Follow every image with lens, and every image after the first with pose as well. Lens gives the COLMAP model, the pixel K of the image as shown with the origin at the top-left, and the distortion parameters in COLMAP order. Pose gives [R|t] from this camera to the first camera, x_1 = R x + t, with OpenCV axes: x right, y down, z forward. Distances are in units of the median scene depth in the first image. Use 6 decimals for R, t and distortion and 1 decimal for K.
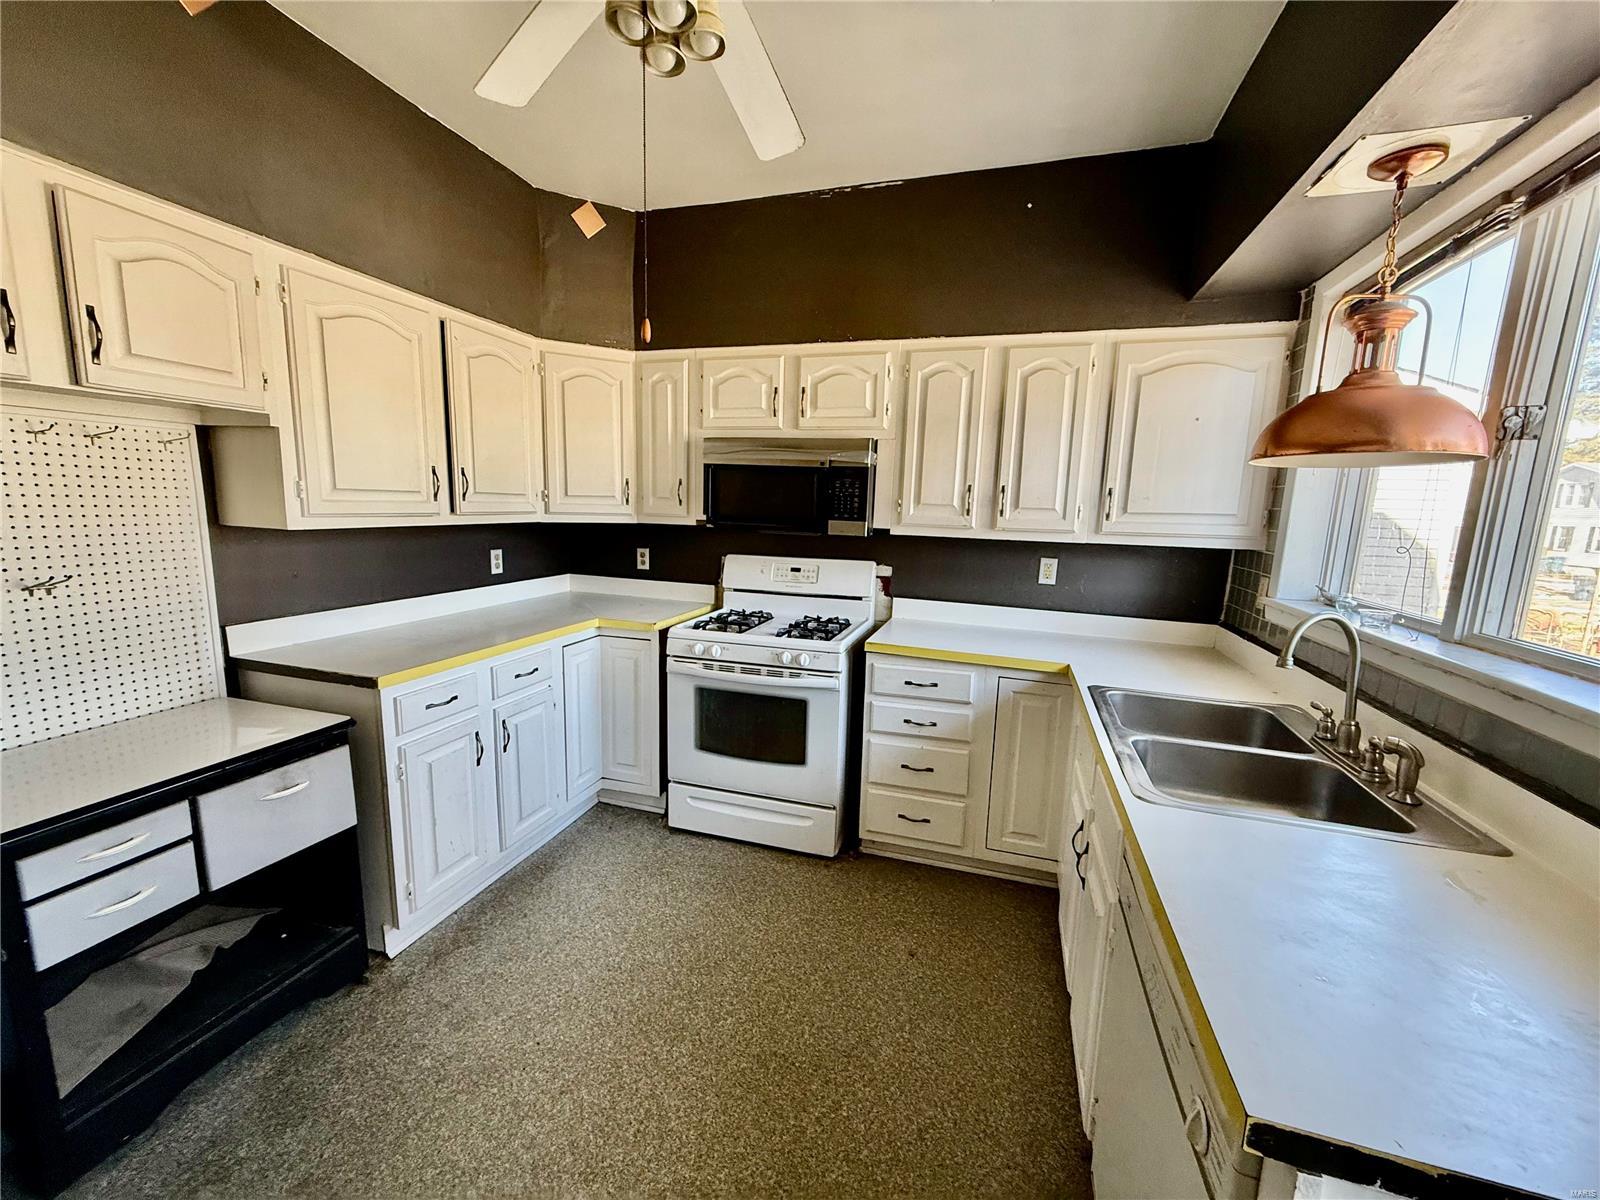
lens RADIAL K [[635.1, 0, 800.0], [0, 635.1, 600.0], [0, 0, 1]] dist [-0.001680, -0.000114]
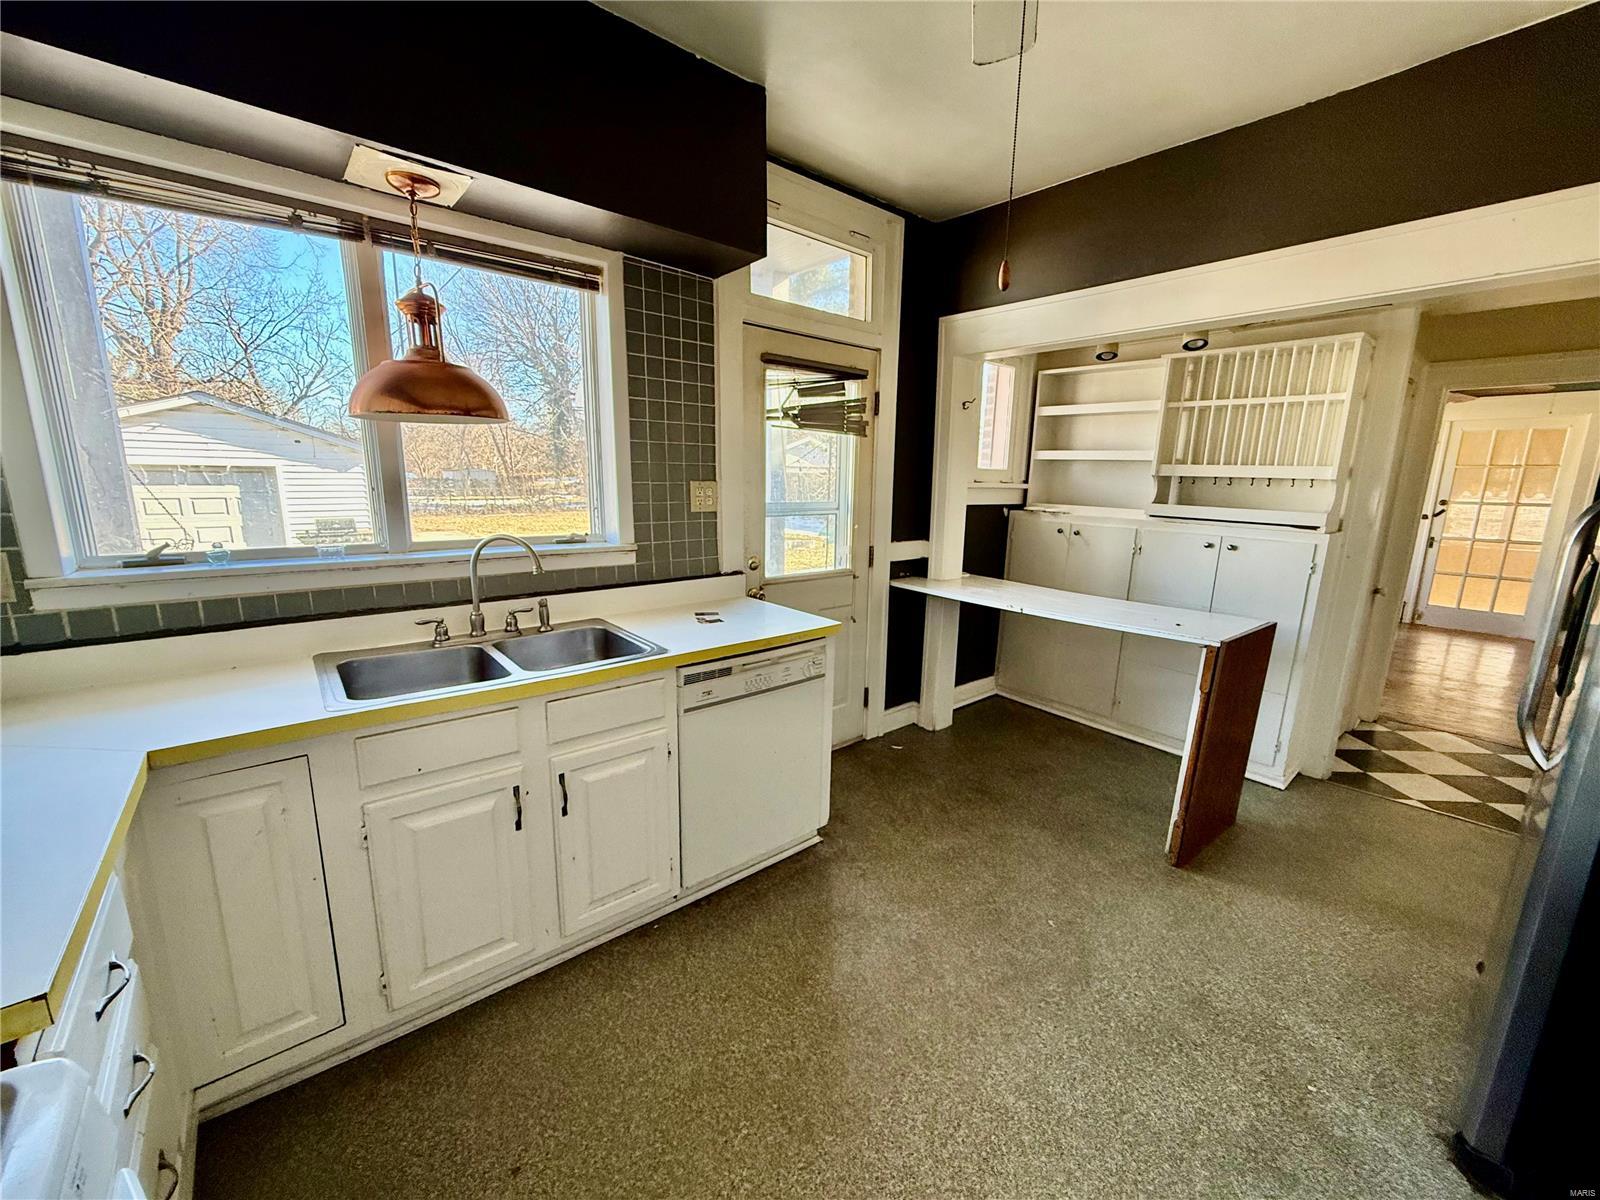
lens RADIAL K [[635.1, 0, 800.0], [0, 635.1, 600.0], [0, 0, 1]] dist [-0.001680, -0.000114]
pose [[-0.846164, -0.147800, 0.512017, -0.415155], [0.031545, 0.945196, 0.324975, -0.247473], [-0.531987, 0.291134, -0.795129, 1.601721]]
